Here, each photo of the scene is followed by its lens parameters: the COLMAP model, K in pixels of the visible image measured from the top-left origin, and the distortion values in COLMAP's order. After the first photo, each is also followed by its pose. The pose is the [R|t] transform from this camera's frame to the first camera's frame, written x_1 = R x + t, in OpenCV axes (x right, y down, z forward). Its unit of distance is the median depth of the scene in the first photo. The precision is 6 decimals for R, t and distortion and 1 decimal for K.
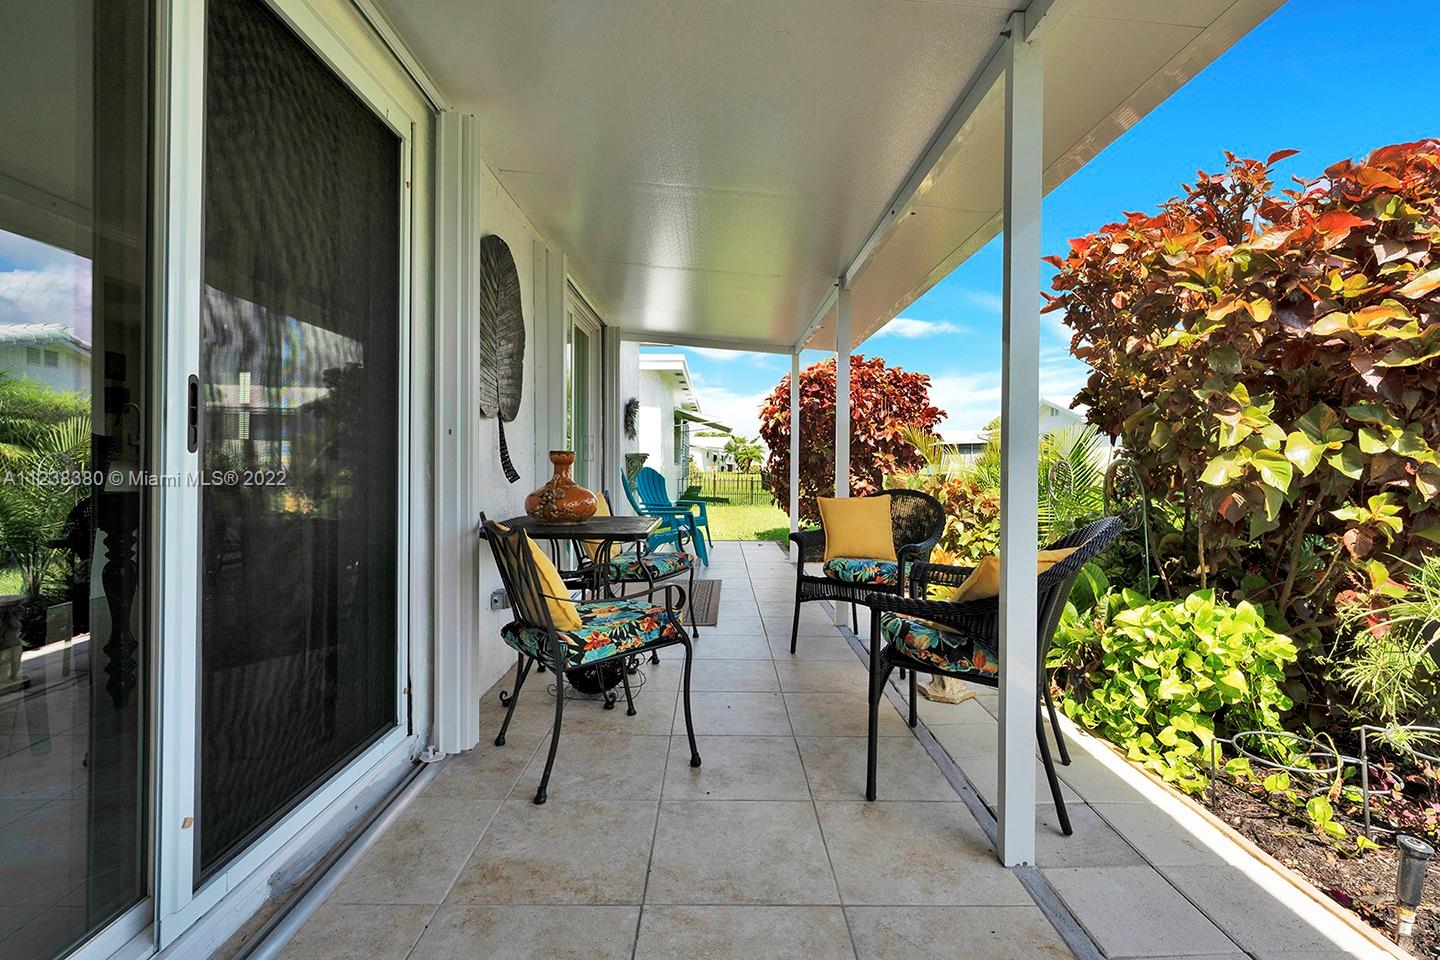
lens RADIAL K [[634.8, 0, 727.8], [0, 634.8, 468.2], [0, 0, 1]] dist [-0.014593, 0.001142]
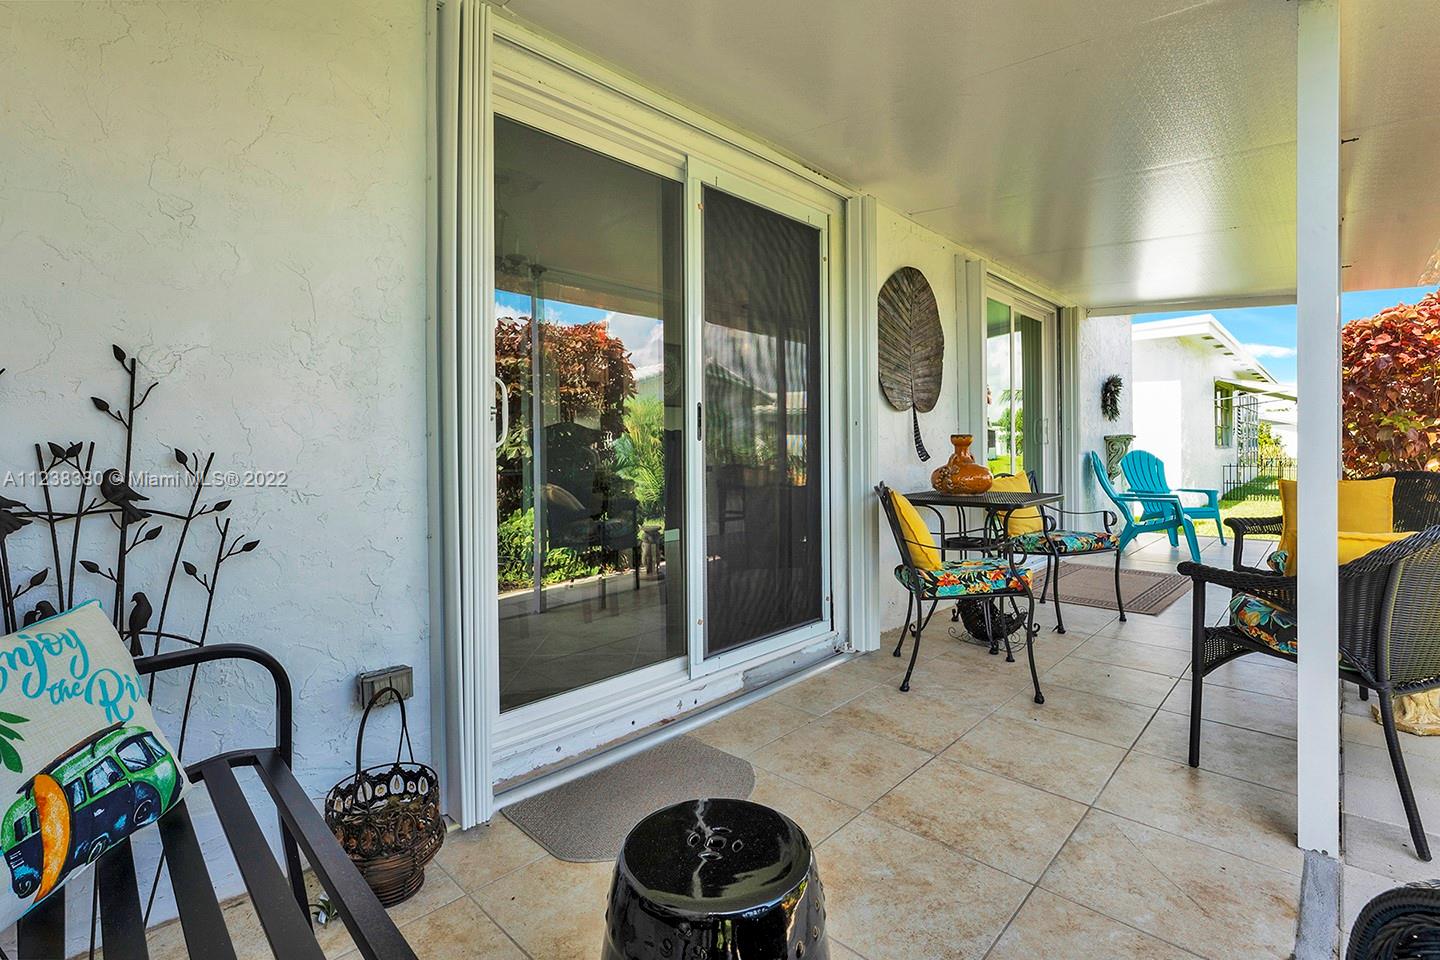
lens RADIAL K [[634.8, 0, 718.9], [0, 634.8, 472.8], [0, 0, 1]] dist [-0.014593, 0.001142]
pose [[0.705799, 0.011072, -0.708326, 0.342747], [0.008398, 0.999677, 0.023993, 0.016198], [0.708363, -0.022883, 0.705478, -0.217723]]
